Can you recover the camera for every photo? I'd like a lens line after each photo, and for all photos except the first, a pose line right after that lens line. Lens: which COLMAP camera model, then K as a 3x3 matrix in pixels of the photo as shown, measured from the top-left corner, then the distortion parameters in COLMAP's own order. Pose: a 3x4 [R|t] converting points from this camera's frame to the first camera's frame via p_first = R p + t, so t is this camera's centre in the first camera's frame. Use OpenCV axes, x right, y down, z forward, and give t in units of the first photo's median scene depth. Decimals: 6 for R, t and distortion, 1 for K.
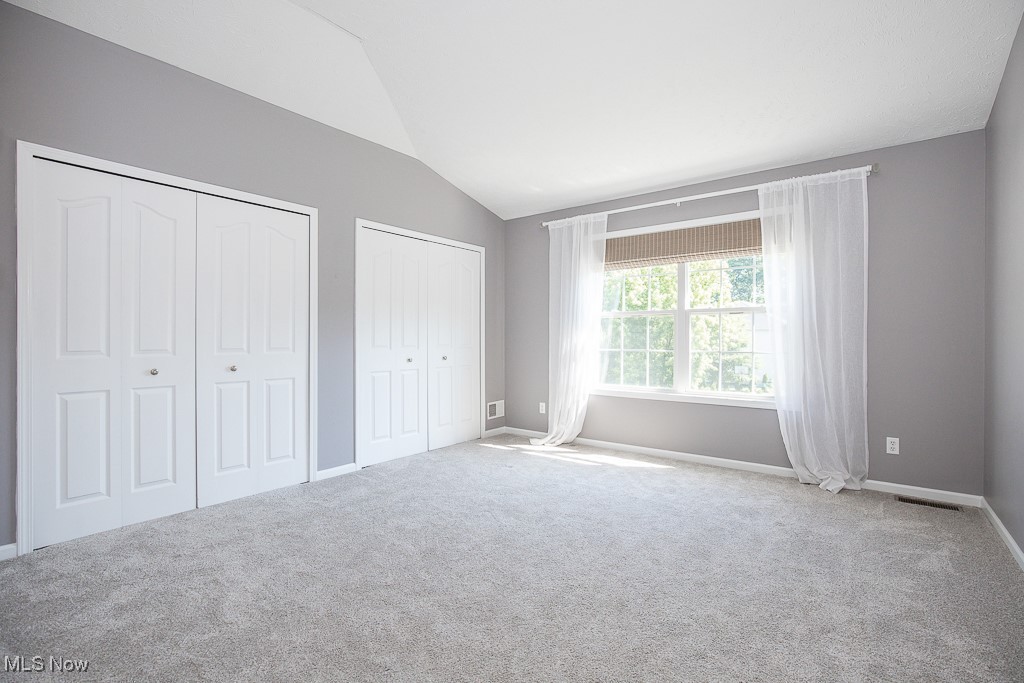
lens RADIAL K [[470.2, 0, 518.1], [0, 470.2, 340.1], [0, 0, 1]] dist [0.001432, 0.000275]
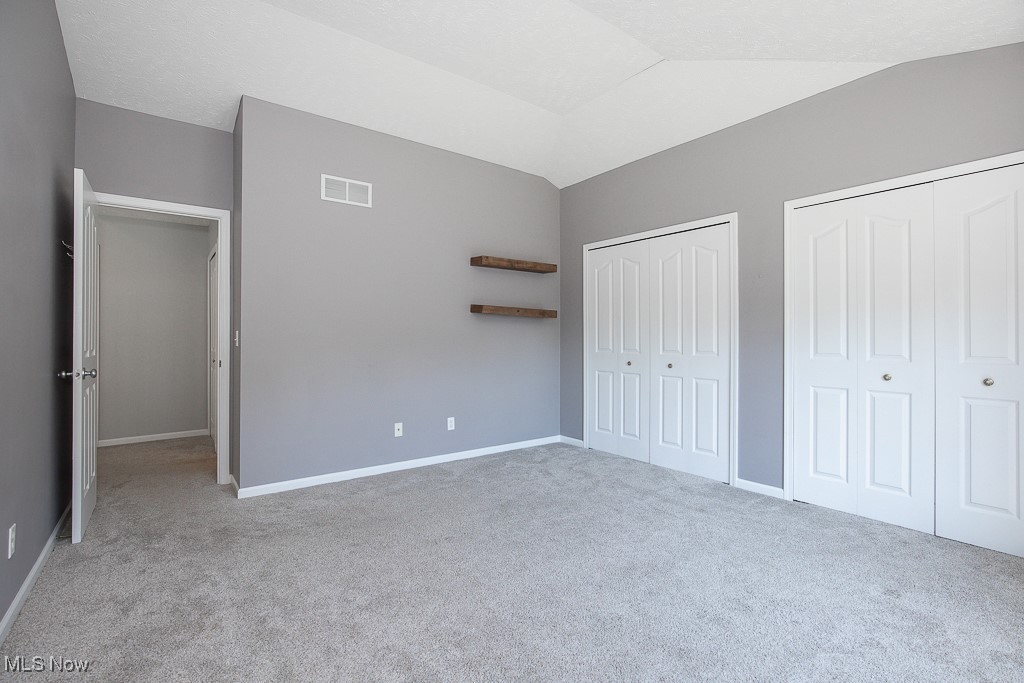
lens RADIAL K [[470.2, 0, 518.1], [0, 470.2, 340.1], [0, 0, 1]] dist [0.001432, 0.000275]
pose [[-0.242937, 0.000592, -0.970042, 0.602810], [-0.010506, 0.999940, 0.003242, -0.007426], [0.969985, 0.010979, -0.242916, 0.745105]]
